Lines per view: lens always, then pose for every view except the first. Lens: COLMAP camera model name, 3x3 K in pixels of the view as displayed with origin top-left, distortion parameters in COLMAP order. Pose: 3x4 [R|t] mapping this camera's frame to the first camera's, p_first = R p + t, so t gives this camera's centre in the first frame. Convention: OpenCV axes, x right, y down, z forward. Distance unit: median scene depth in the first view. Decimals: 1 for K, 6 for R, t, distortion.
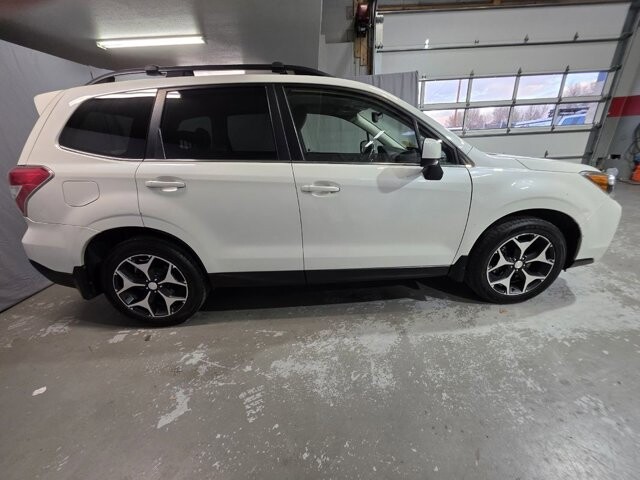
lens RADIAL K [[255.0, 0, 320.3], [0, 255.0, 239.5], [0, 0, 1]] dist [-0.001810, 0.001608]
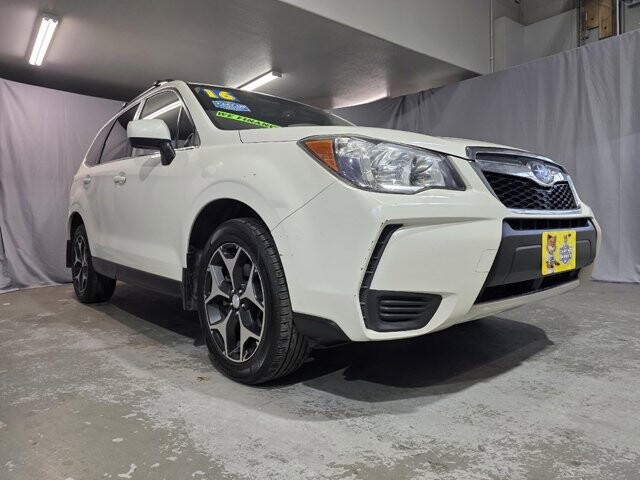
lens RADIAL K [[427.7, 0, 324.6], [0, 427.7, 237.6], [0, 0, 1]] dist [0.055050, -0.050071]
pose [[0.627712, 0.060125, -0.776120, 1.765090], [-0.286090, 0.945058, -0.158172, 0.062758], [0.723968, 0.321327, 0.610426, 0.547635]]
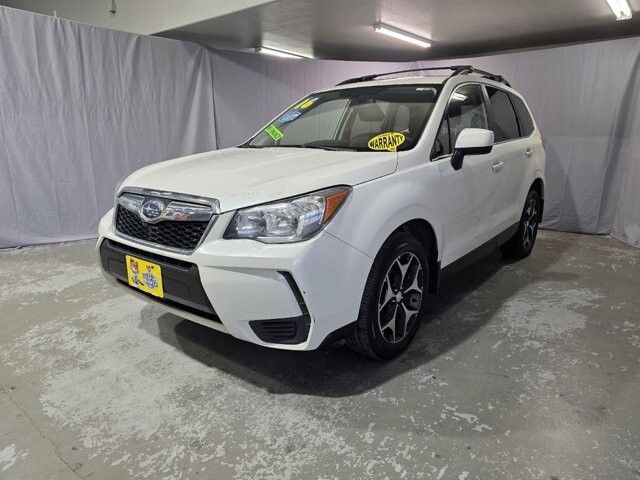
lens RADIAL K [[427.7, 0, 329.3], [0, 427.7, 234.6], [0, 0, 1]] dist [0.055050, -0.050071]
pose [[-0.640043, 0.211392, -0.738687, 1.877217], [-0.249345, 0.852227, 0.459931, -0.967773], [0.726754, 0.478564, -0.492752, 2.400251]]
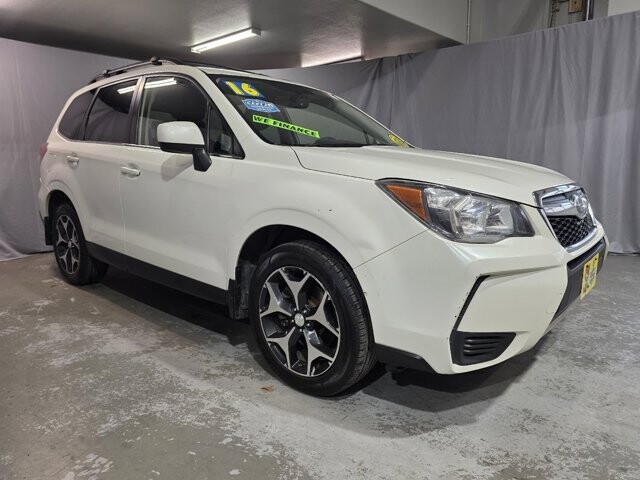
lens RADIAL K [[427.7, 0, 321.9], [0, 427.7, 232.9], [0, 0, 1]] dist [0.055050, -0.050071]
pose [[0.729534, 0.159717, -0.665034, 1.572675], [-0.271379, 0.960130, -0.067111, -0.051294], [0.627801, 0.229436, 0.743791, 0.241370]]
